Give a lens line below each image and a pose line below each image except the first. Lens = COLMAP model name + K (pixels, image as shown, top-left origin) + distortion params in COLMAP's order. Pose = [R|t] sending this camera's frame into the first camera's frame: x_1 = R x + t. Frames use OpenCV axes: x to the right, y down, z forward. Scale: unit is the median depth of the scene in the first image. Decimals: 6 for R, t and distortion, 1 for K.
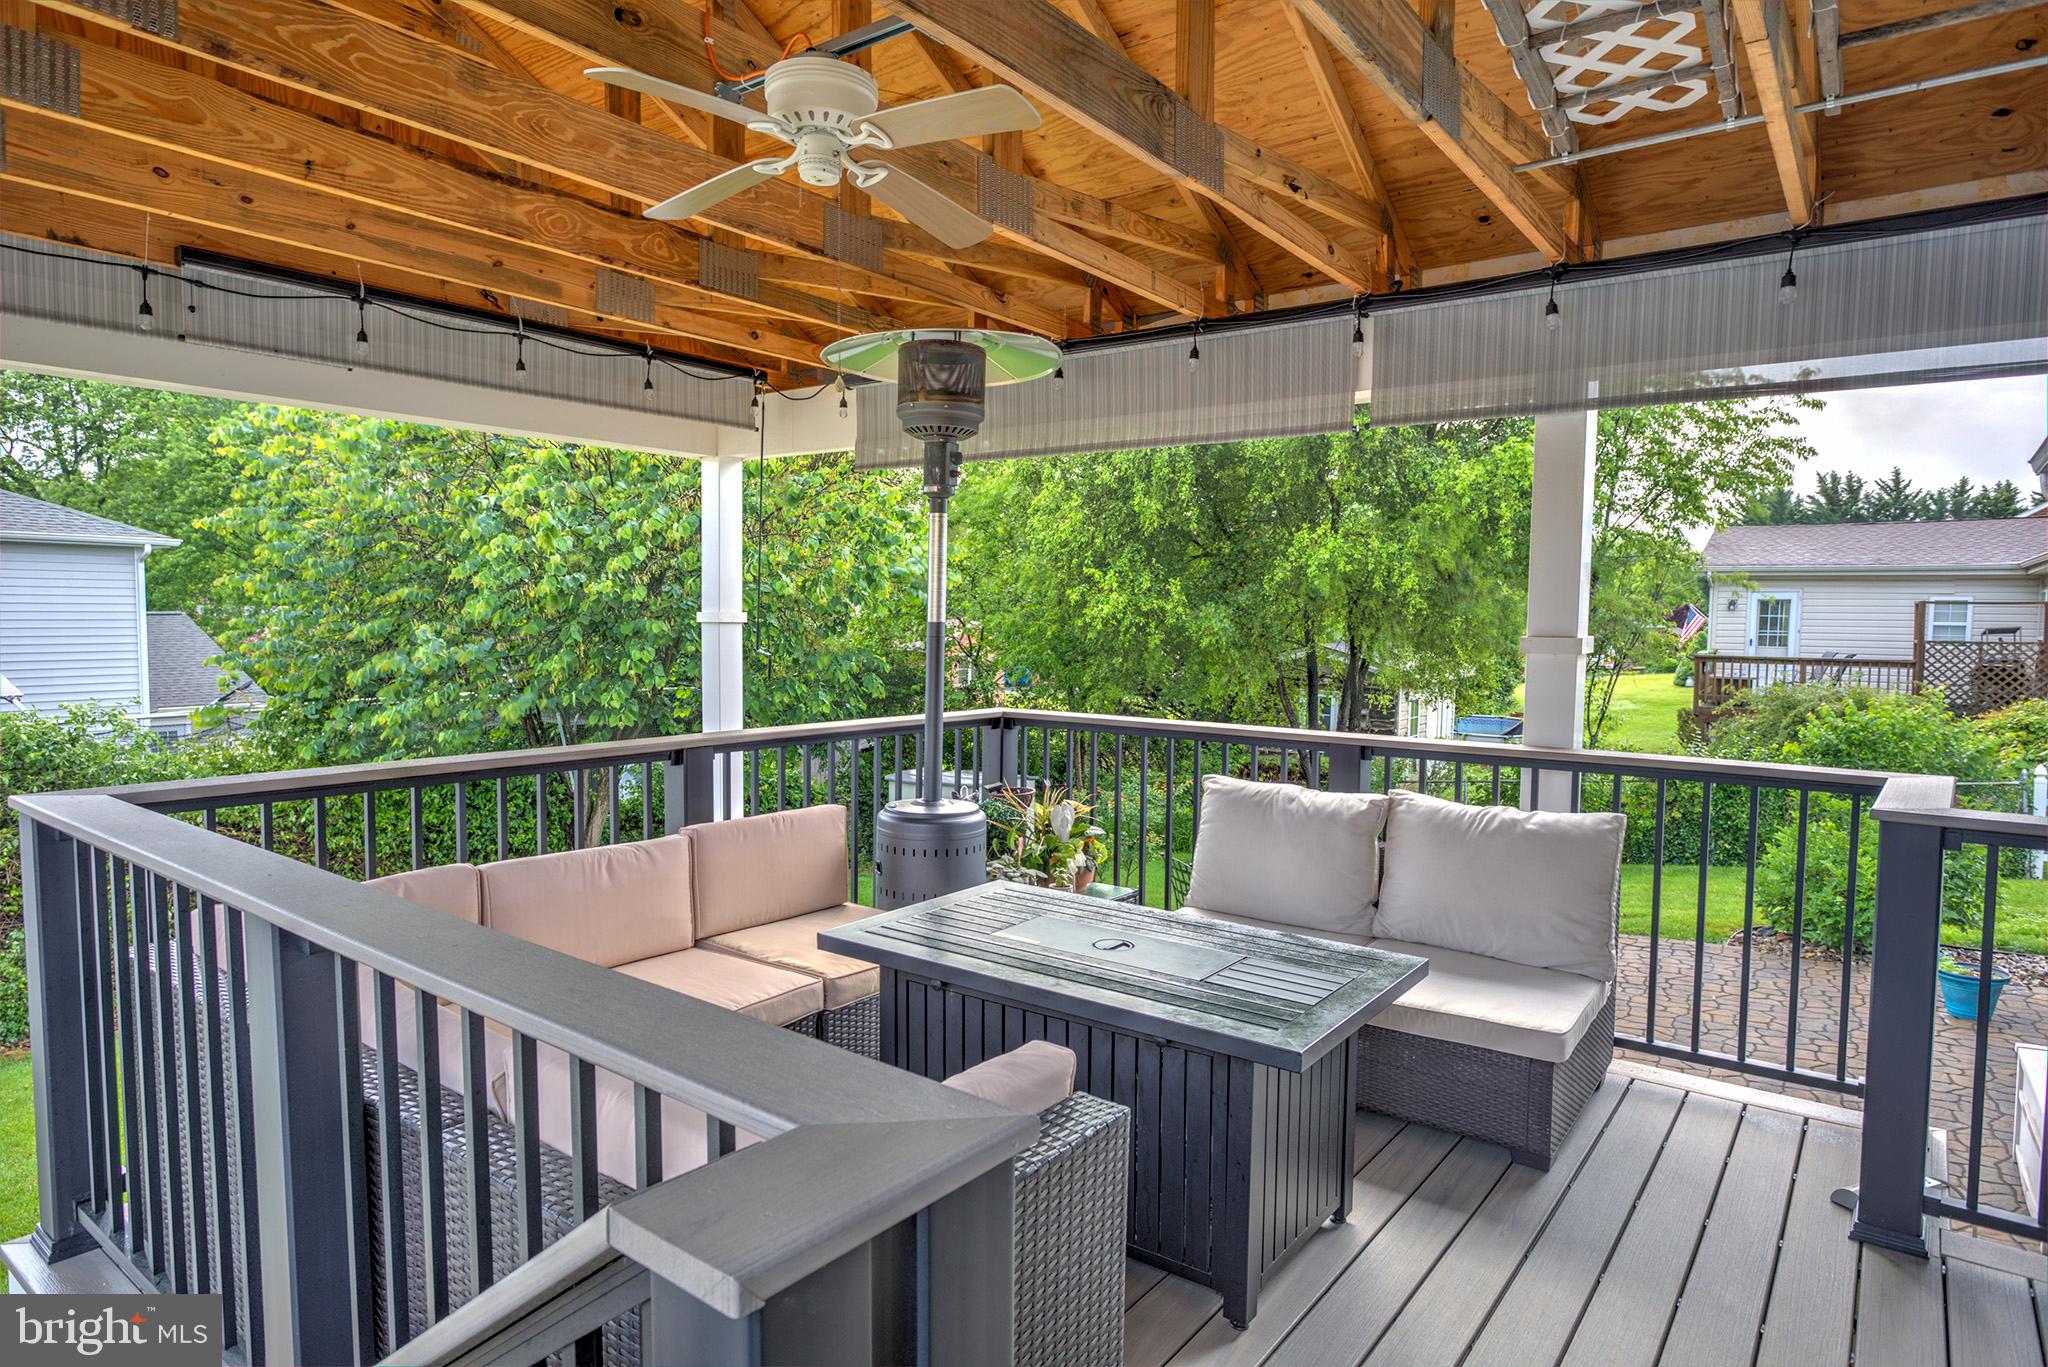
lens RADIAL K [[1176.9, 0, 1020.6], [0, 1176.9, 706.5], [0, 0, 1]] dist [-0.001179, -0.000021]
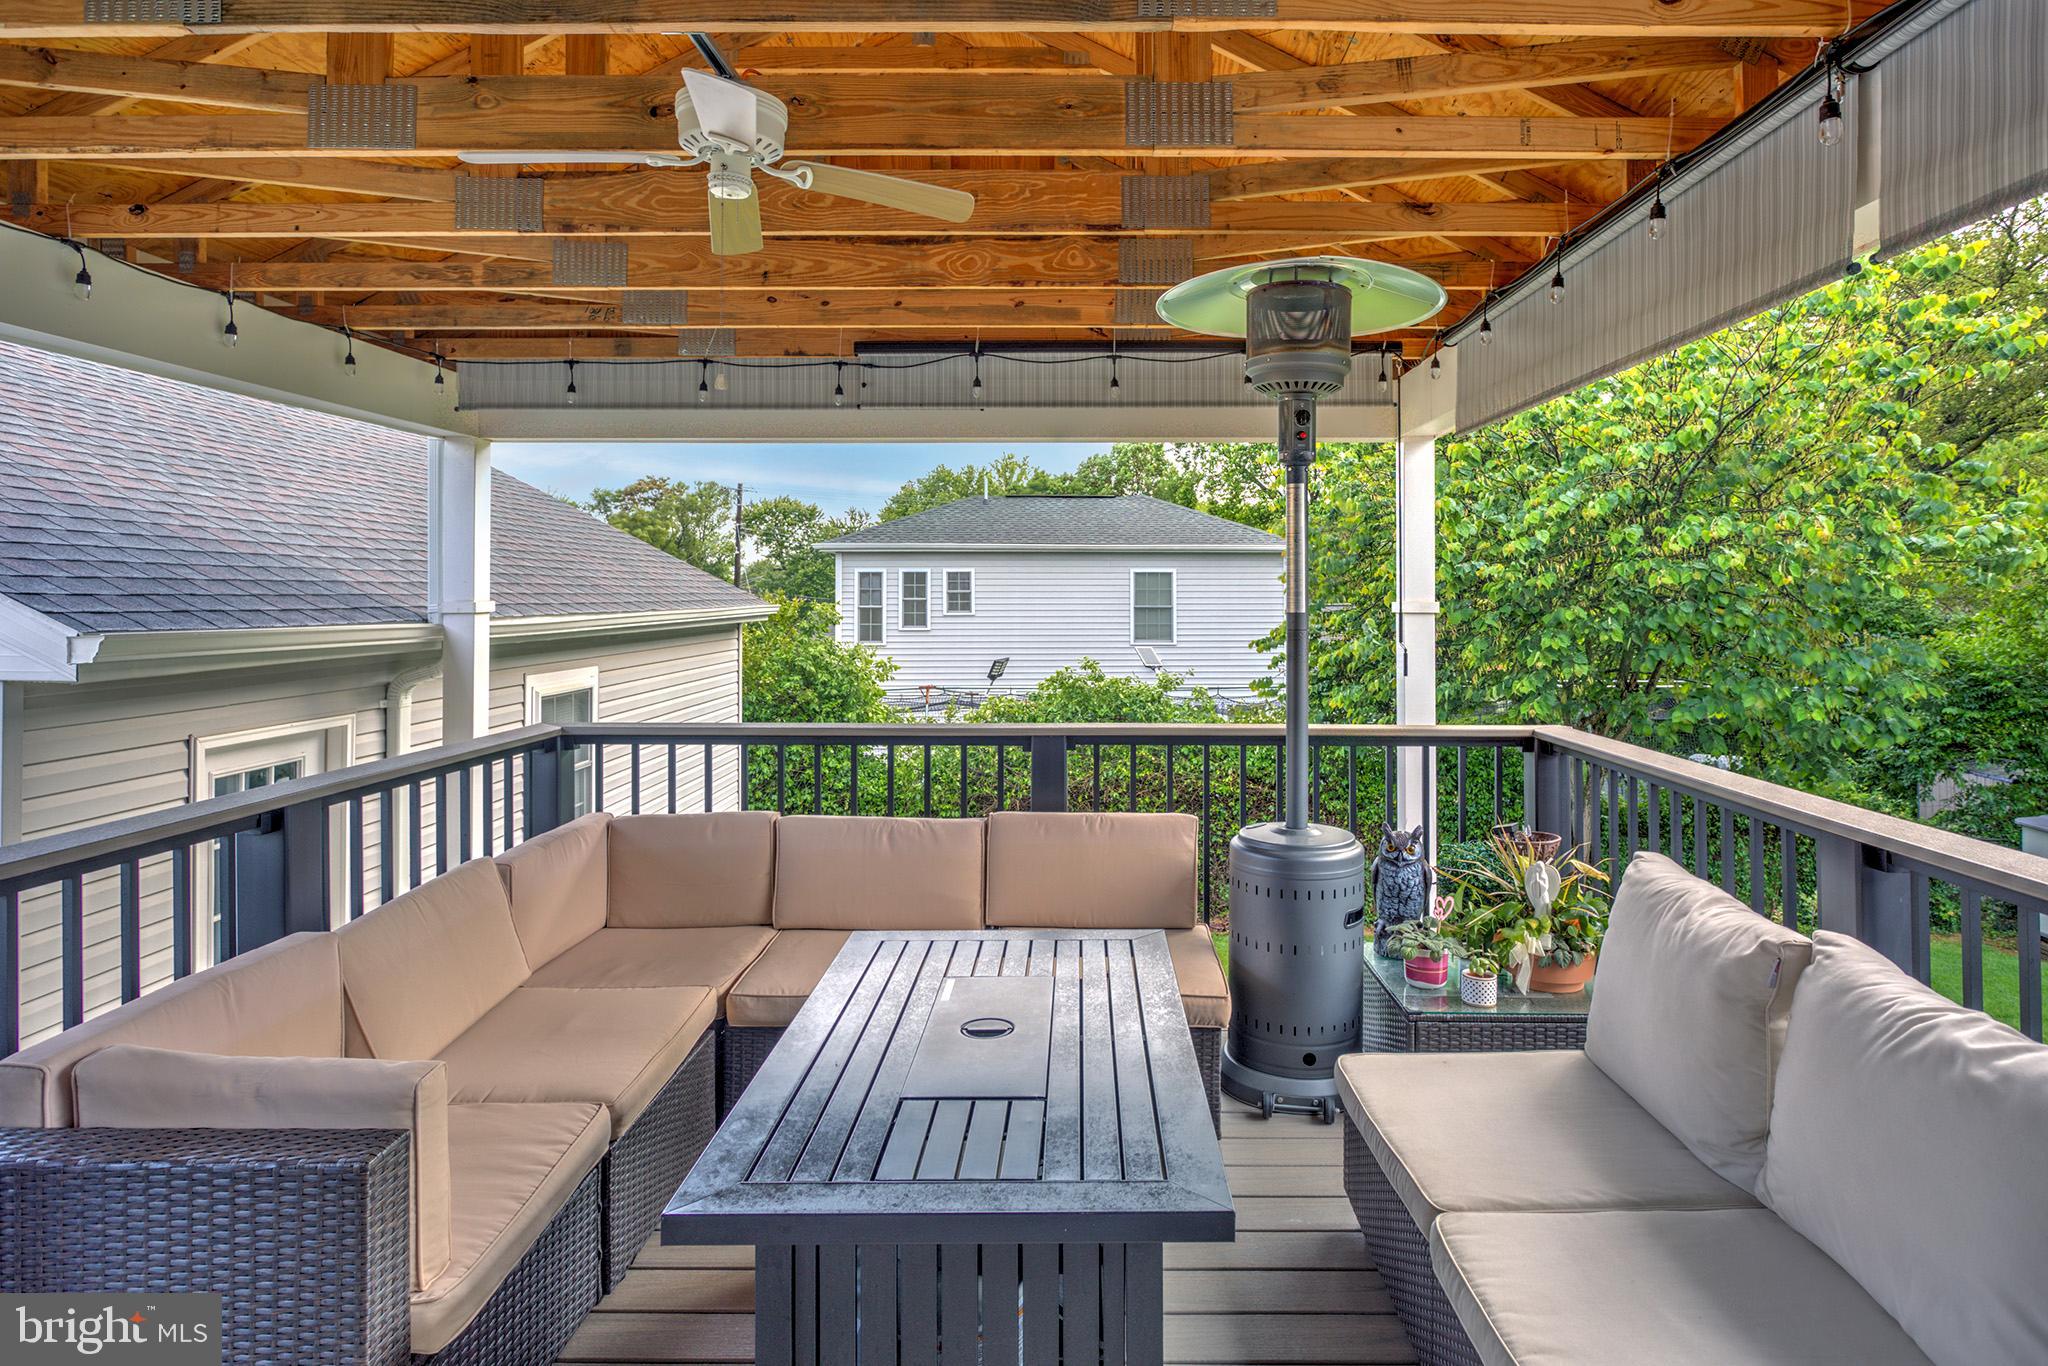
lens RADIAL K [[1191.6, 0, 1215.6], [0, 1191.6, 597.9], [0, 0, 1]] dist [-0.002035, -0.000077]
pose [[0.608353, -0.008588, -0.793620, 0.653508], [-0.056139, 0.996971, -0.053822, -0.038800], [0.791678, 0.077296, 0.606029, 0.505615]]
